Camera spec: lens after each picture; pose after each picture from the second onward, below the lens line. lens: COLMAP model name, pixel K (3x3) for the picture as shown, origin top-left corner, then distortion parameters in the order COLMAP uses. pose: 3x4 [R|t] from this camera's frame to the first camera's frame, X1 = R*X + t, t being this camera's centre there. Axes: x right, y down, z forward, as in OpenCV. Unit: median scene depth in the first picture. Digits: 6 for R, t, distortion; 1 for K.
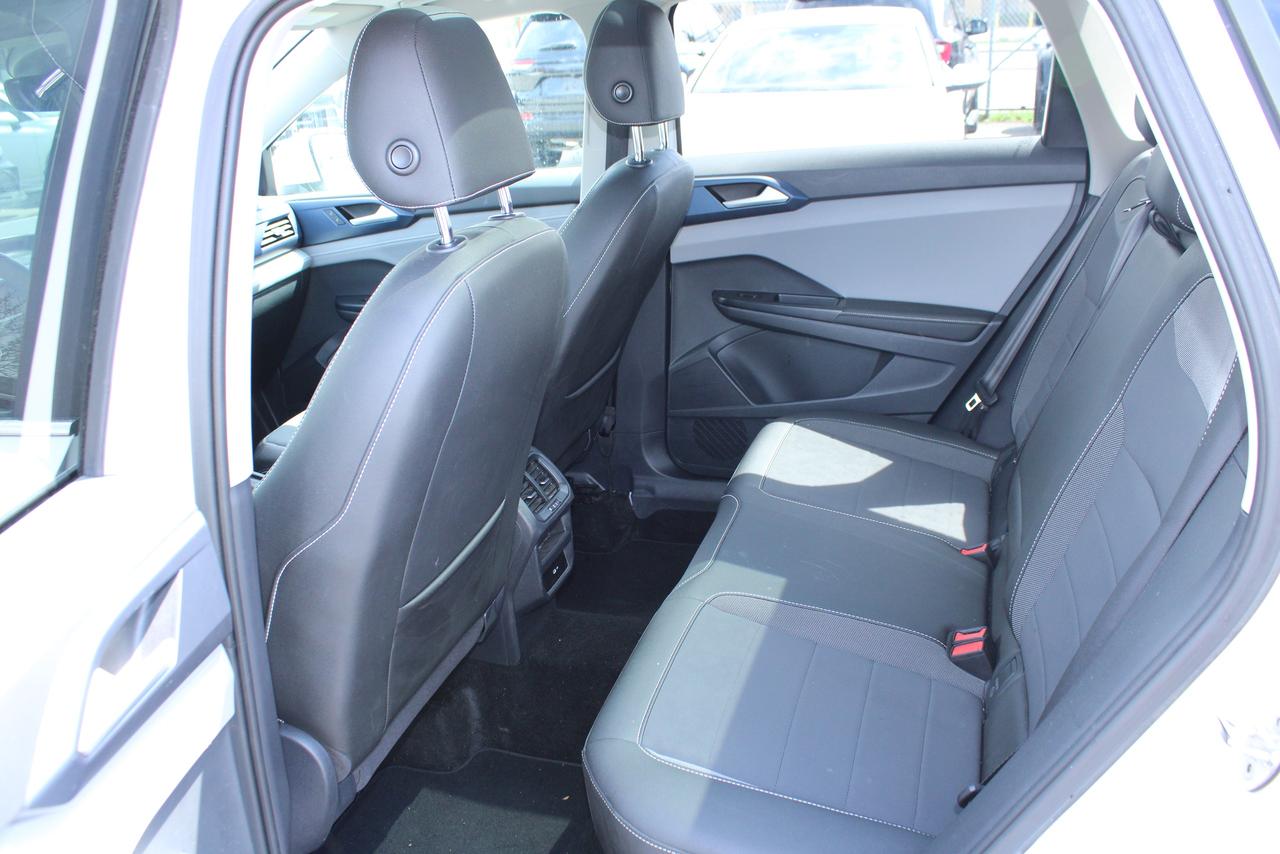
lens RADIAL K [[1088.3, 0, 640.0], [0, 1088.3, 427.0], [0, 0, 1]] dist [-0.174328, 0.176012]
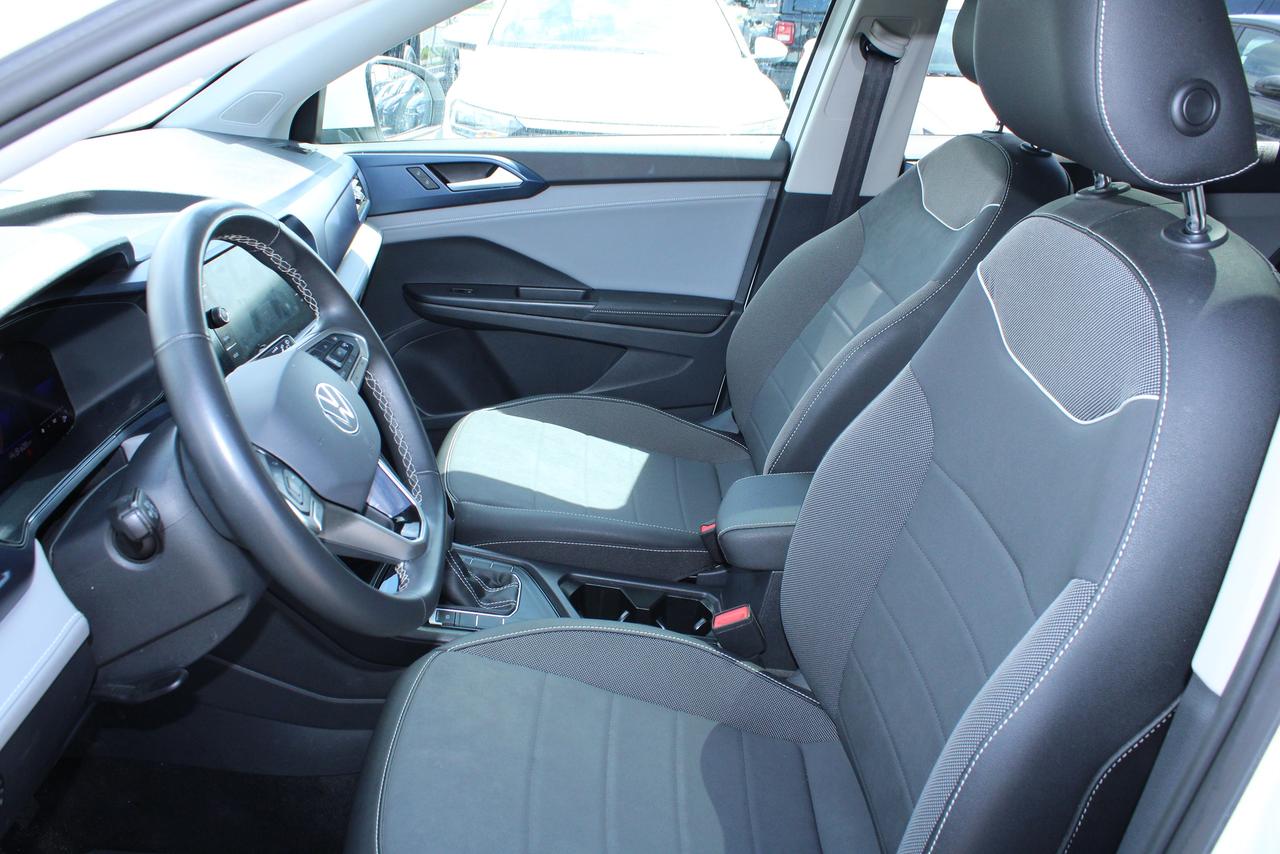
lens RADIAL K [[1088.3, 0, 640.0], [0, 1088.3, 427.0], [0, 0, 1]] dist [-0.174328, 0.176012]
pose [[0.914384, -0.043966, 0.402453, -0.175968], [0.034279, 0.998924, 0.031245, -0.016297], [-0.403393, -0.014775, 0.914907, 0.098622]]
